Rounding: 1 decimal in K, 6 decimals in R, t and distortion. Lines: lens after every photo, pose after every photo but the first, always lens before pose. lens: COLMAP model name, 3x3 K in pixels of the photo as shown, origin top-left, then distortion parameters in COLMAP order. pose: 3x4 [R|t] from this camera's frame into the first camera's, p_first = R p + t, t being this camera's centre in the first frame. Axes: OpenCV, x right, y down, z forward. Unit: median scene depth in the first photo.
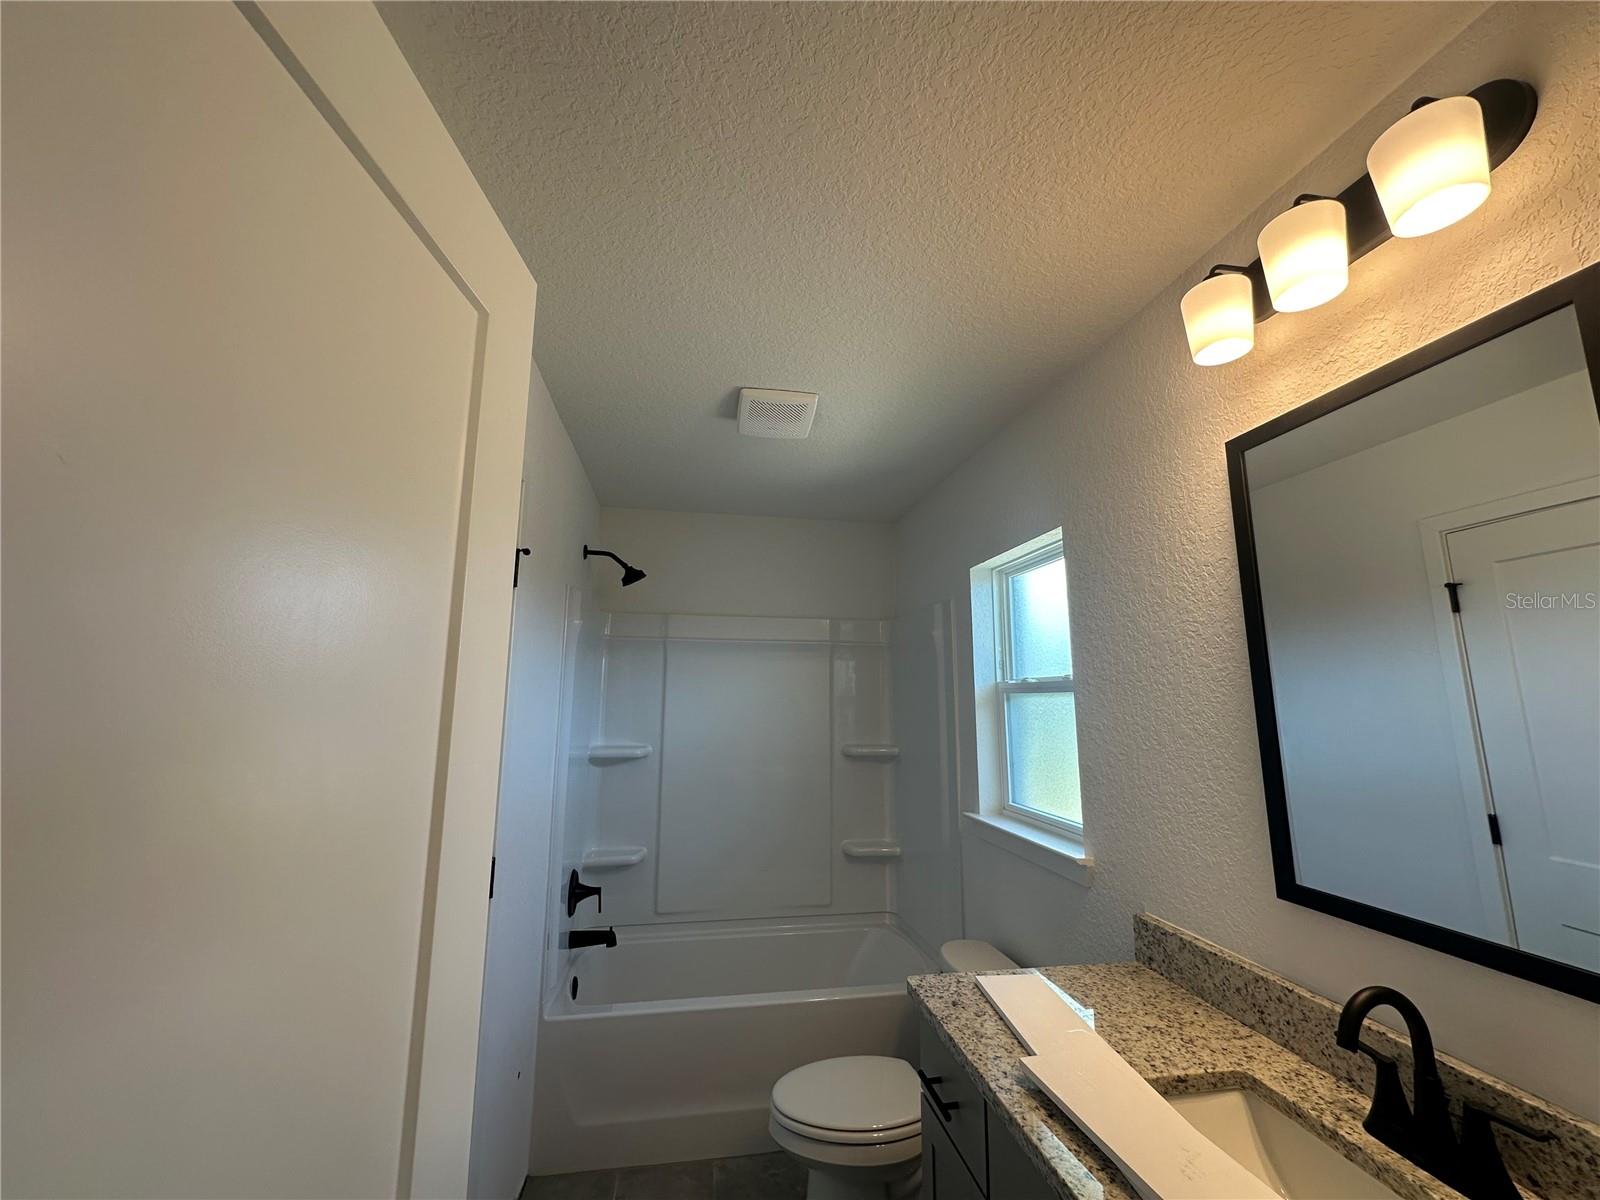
lens RADIAL K [[636.3, 0, 797.7], [0, 636.3, 604.4], [0, 0, 1]] dist [-0.002063, -0.000165]
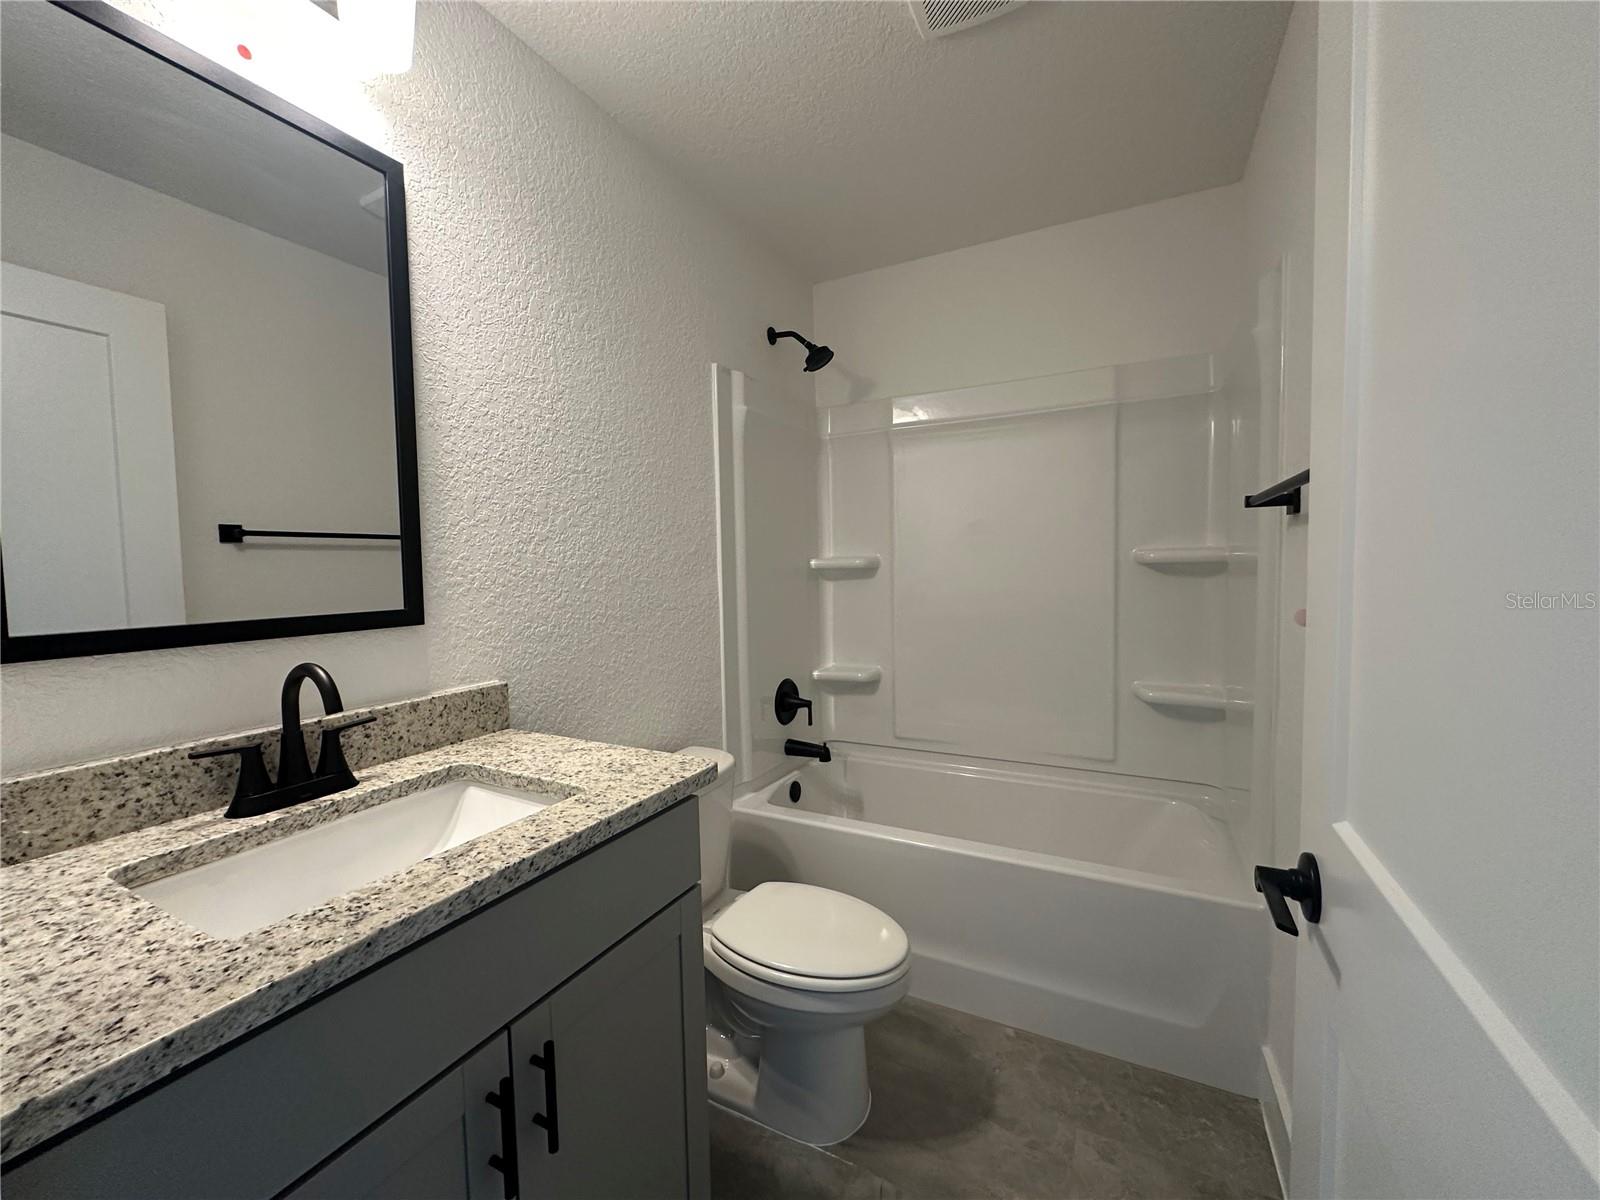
lens RADIAL K [[636.3, 0, 796.2], [0, 636.3, 597.4], [0, 0, 1]] dist [-0.002063, -0.000165]
pose [[0.795208, 0.003191, -0.606328, 0.228117], [0.127521, 0.976740, 0.172386, 0.118659], [0.592775, -0.214402, 0.776305, 0.262562]]
